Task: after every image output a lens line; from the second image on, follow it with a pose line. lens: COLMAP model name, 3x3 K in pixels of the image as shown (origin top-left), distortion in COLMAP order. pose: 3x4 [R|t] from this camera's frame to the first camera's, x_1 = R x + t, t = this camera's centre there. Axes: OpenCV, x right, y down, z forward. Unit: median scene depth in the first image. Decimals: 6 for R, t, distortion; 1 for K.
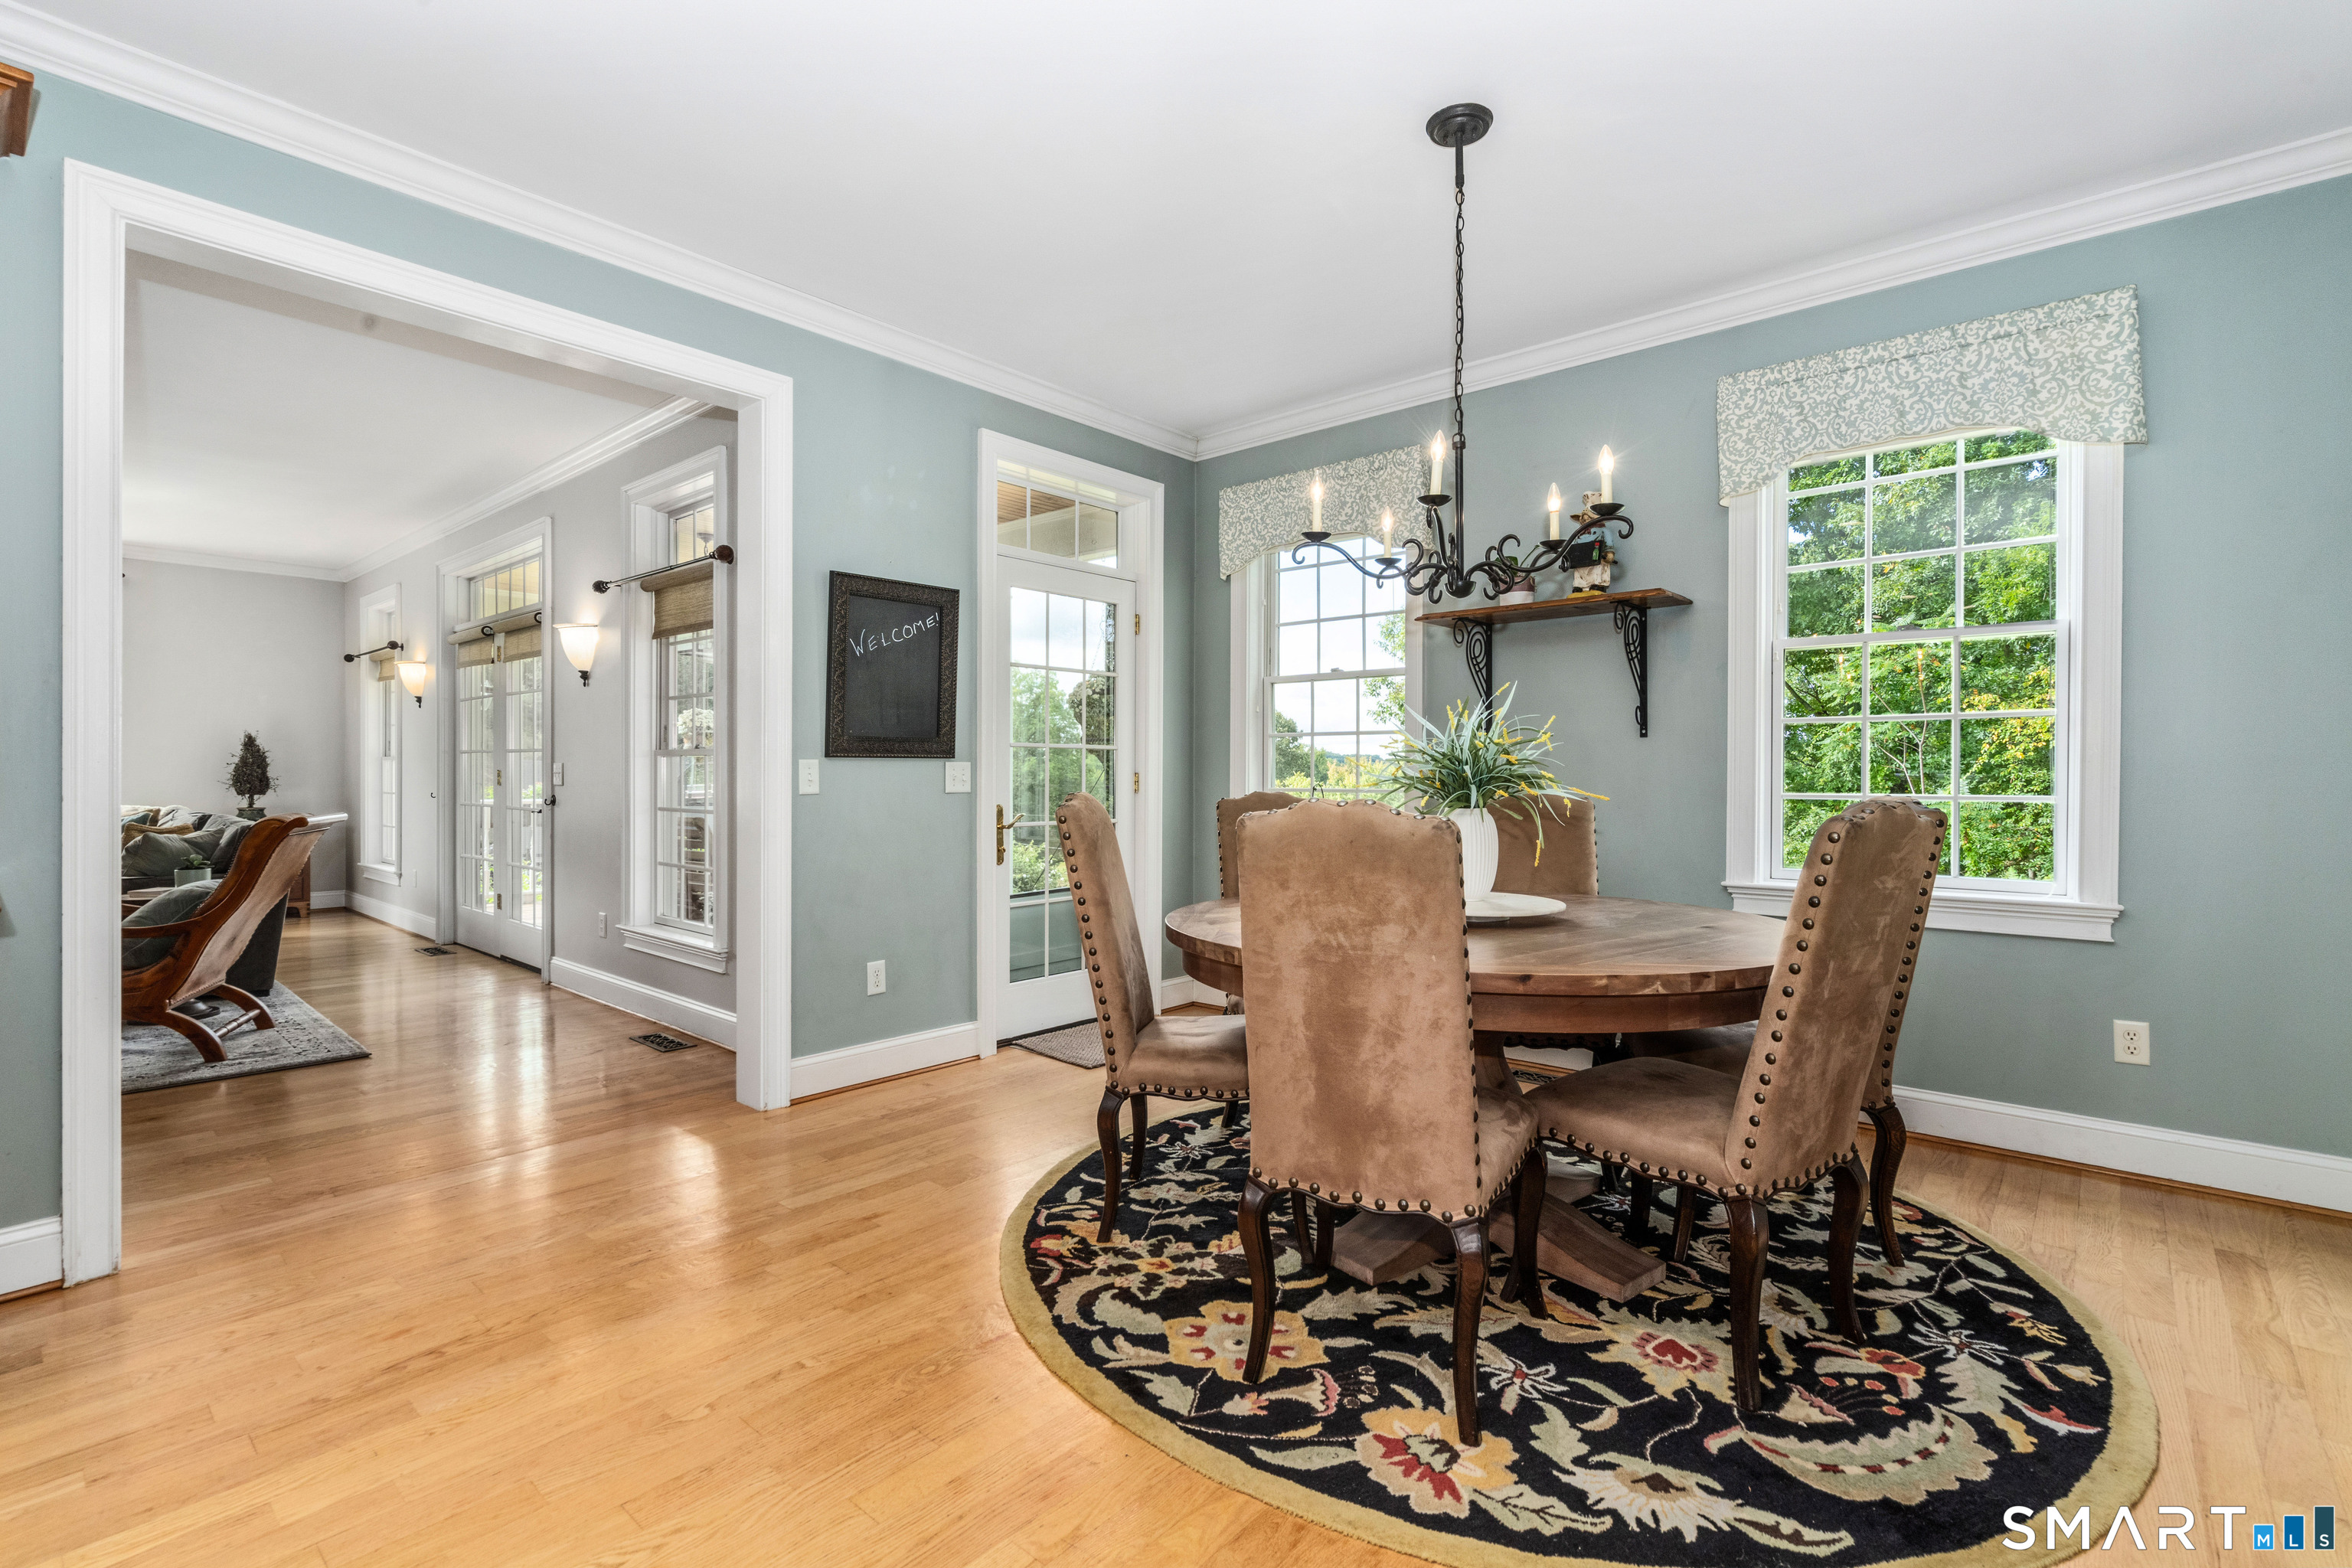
lens RADIAL K [[1069.8, 0, 1177.4], [0, 1069.8, 795.2], [0, 0, 1]] dist [-0.008525, -0.000566]
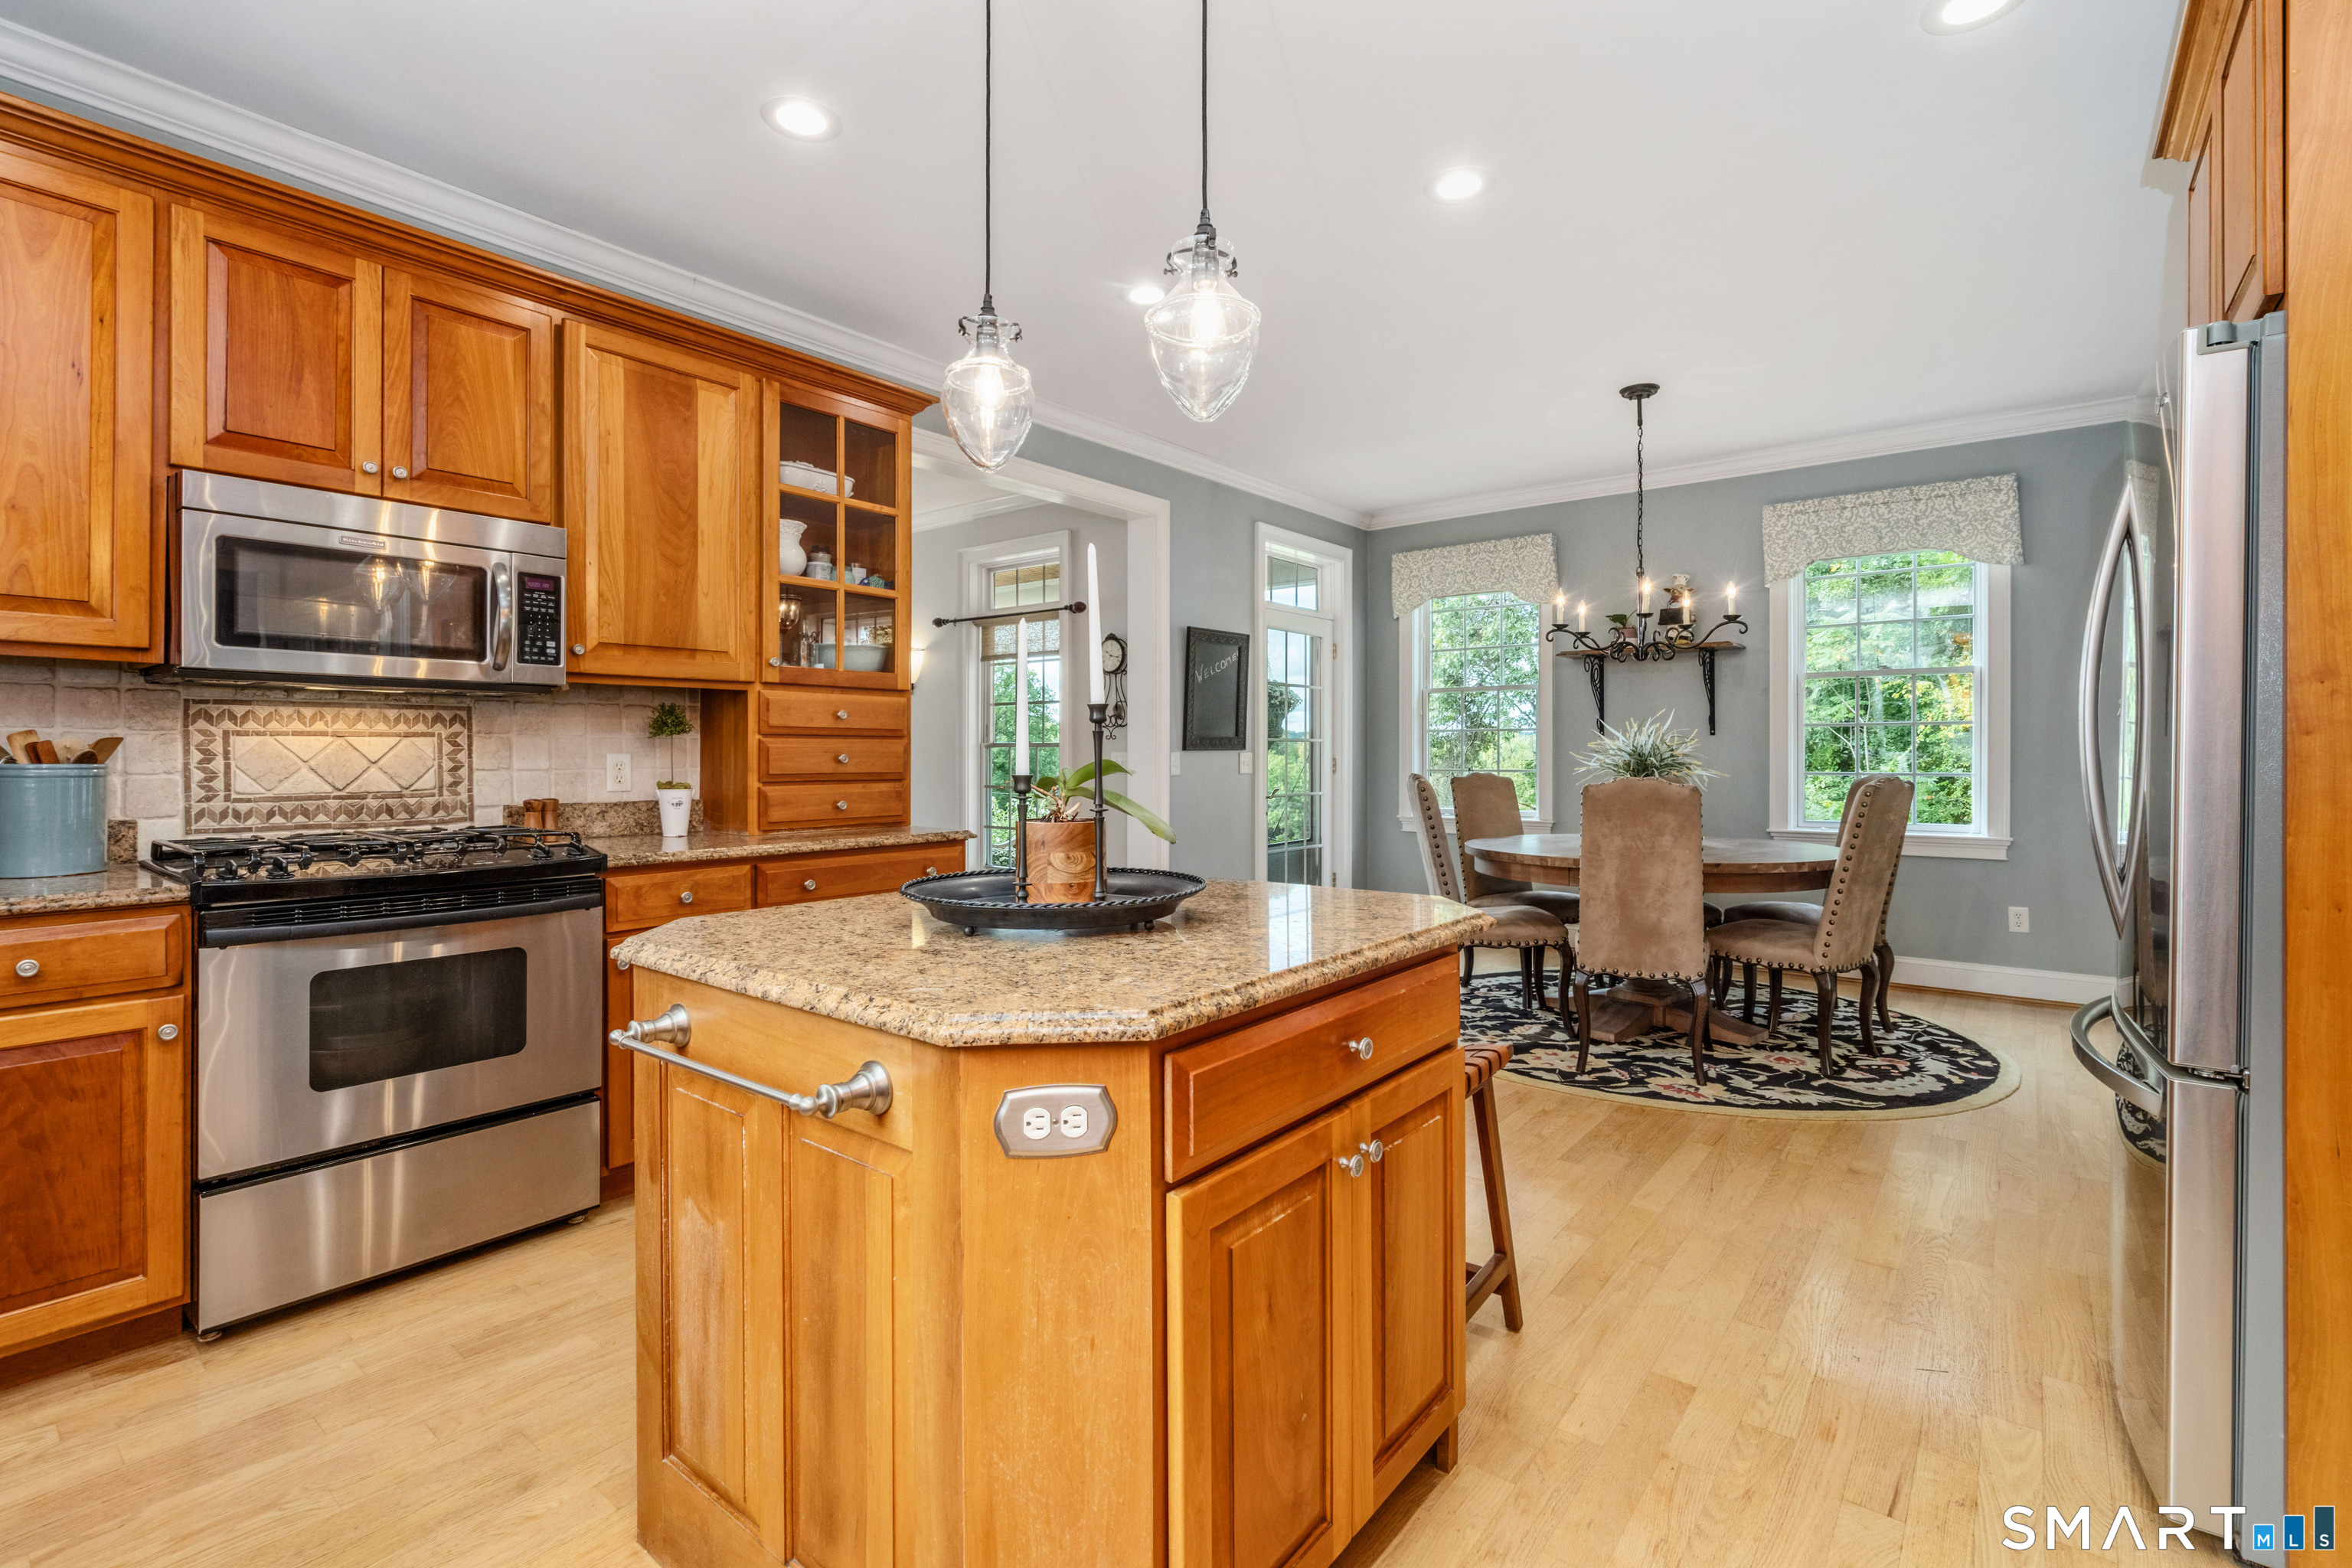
lens RADIAL K [[1069.8, 0, 1182.0], [0, 1069.8, 765.1], [0, 0, 1]] dist [-0.008525, -0.000566]
pose [[0.999022, -0.003883, 0.044034, -0.635086], [0.004193, 0.999967, -0.006966, -0.006897], [-0.044006, 0.007143, 0.999006, -0.799302]]
